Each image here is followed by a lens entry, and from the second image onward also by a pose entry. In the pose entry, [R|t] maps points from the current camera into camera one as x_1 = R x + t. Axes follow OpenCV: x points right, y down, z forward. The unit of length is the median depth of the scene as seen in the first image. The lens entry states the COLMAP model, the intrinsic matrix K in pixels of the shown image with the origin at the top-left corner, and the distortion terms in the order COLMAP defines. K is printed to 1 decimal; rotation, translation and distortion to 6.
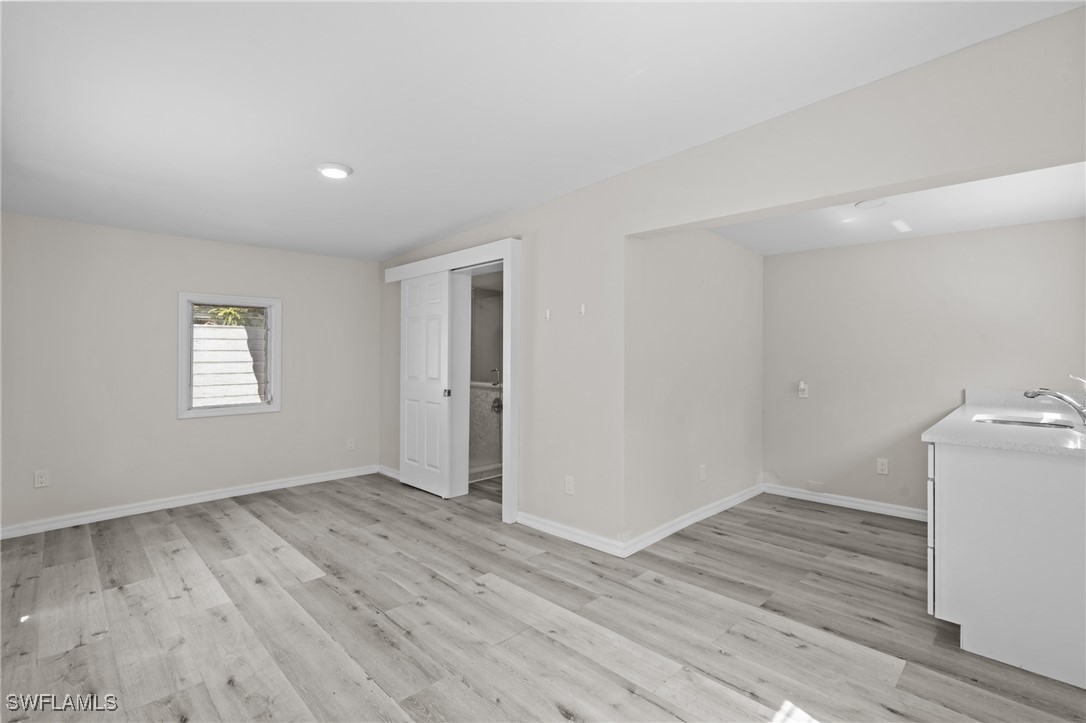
lens RADIAL K [[493.7, 0, 544.3], [0, 493.7, 361.8], [0, 0, 1]] dist [-0.004172, -0.000461]
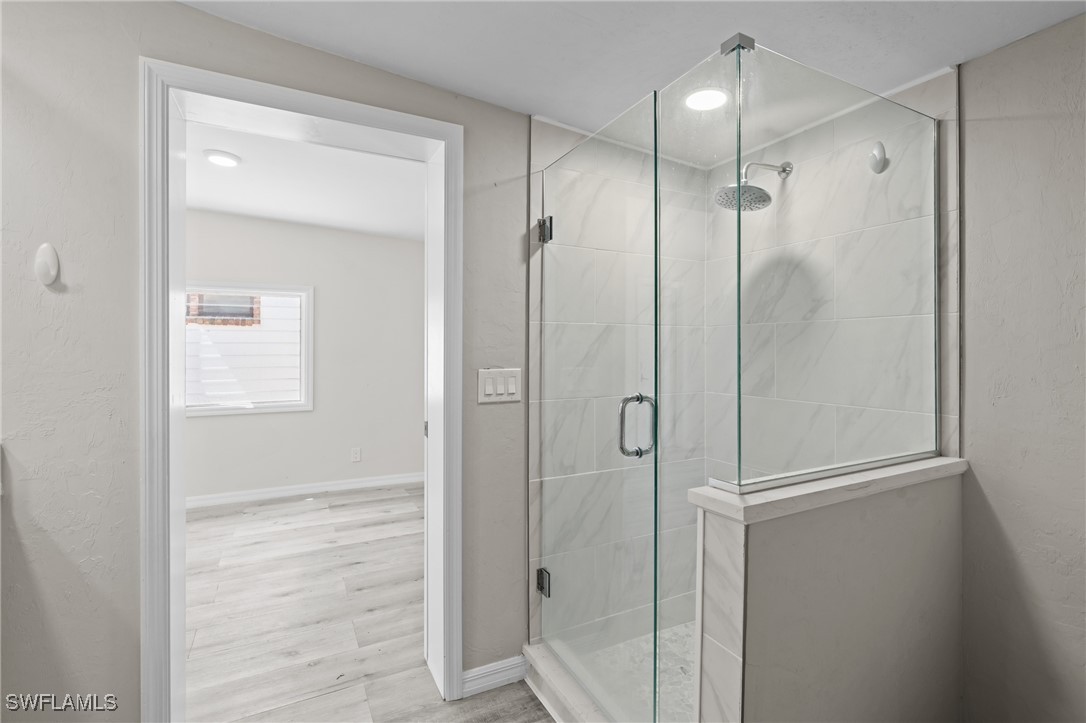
lens RADIAL K [[493.7, 0, 547.8], [0, 493.7, 354.1], [0, 0, 1]] dist [-0.004172, -0.000461]
pose [[-0.292783, 0.002259, -0.956176, 0.257226], [-0.020332, 0.999756, 0.008587, -0.015867], [0.955963, 0.021955, -0.292665, 1.568091]]
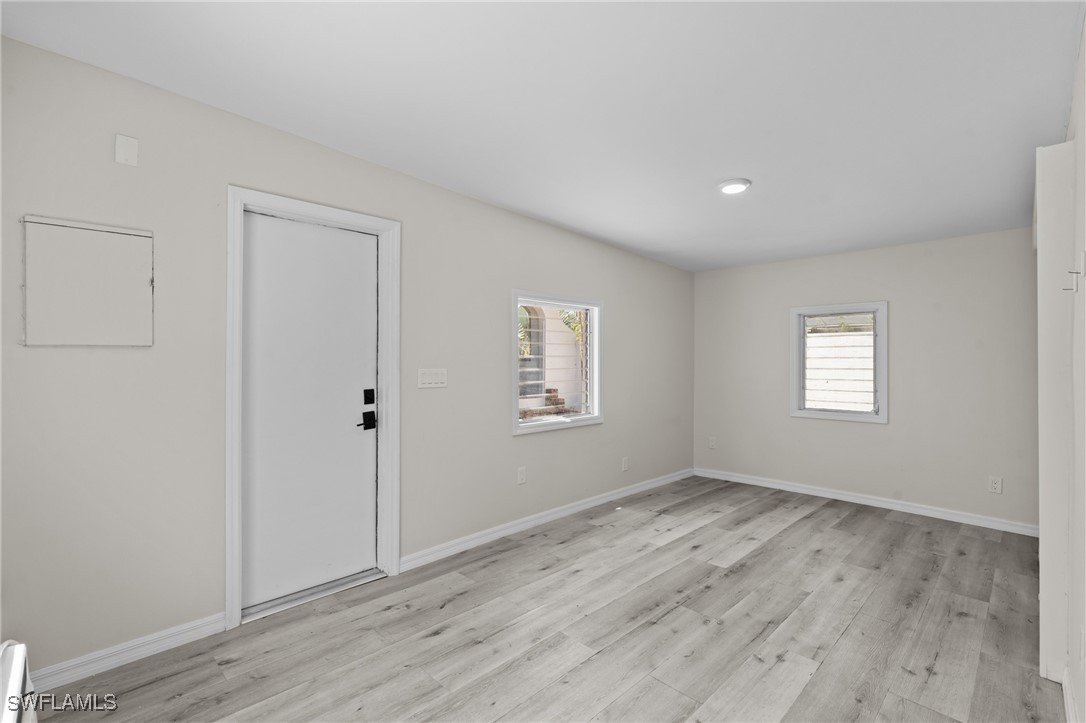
lens RADIAL K [[493.7, 0, 541.6], [0, 493.7, 359.3], [0, 0, 1]] dist [-0.004172, -0.000461]
pose [[-0.005893, -0.000328, -0.999983, 0.513251], [-0.017011, 0.999855, -0.000228, -0.010789], [0.999838, 0.017010, -0.005898, 0.488569]]
